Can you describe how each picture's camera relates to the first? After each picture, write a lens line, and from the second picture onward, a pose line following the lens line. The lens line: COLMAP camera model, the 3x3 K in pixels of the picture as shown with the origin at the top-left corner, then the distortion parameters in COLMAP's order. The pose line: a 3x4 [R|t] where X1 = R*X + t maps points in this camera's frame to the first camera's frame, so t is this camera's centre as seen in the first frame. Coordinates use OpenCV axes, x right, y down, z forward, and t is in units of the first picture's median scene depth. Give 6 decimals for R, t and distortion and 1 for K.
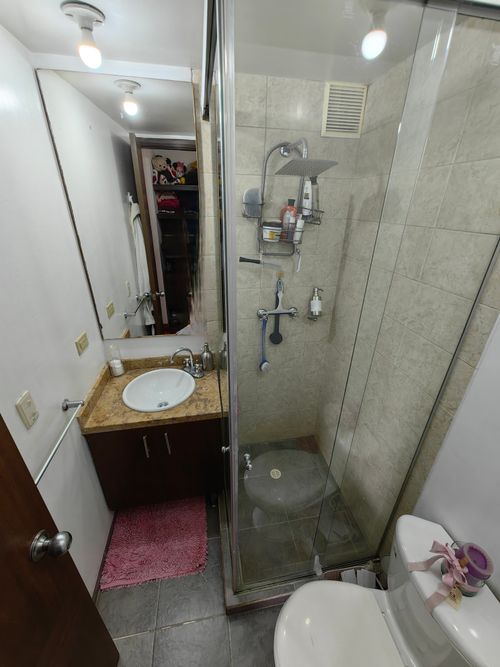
lens RADIAL K [[264.3, 0, 251.2], [0, 264.3, 333.7], [0, 0, 1]] dist [-0.002901, -0.000202]
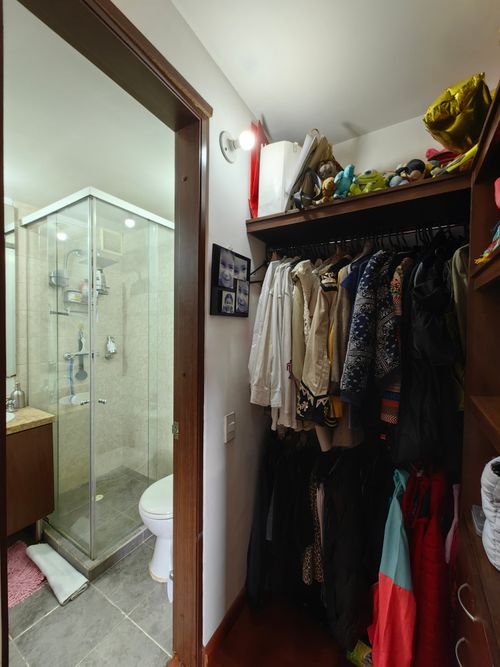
lens RADIAL K [[264.3, 0, 251.5], [0, 264.3, 331.2], [0, 0, 1]] dist [-0.002901, -0.000202]
pose [[0.653318, -0.020366, 0.756809, -0.383446], [0.325451, 0.910117, -0.256456, 0.480921], [-0.683562, 0.413851, 0.601224, -0.487672]]
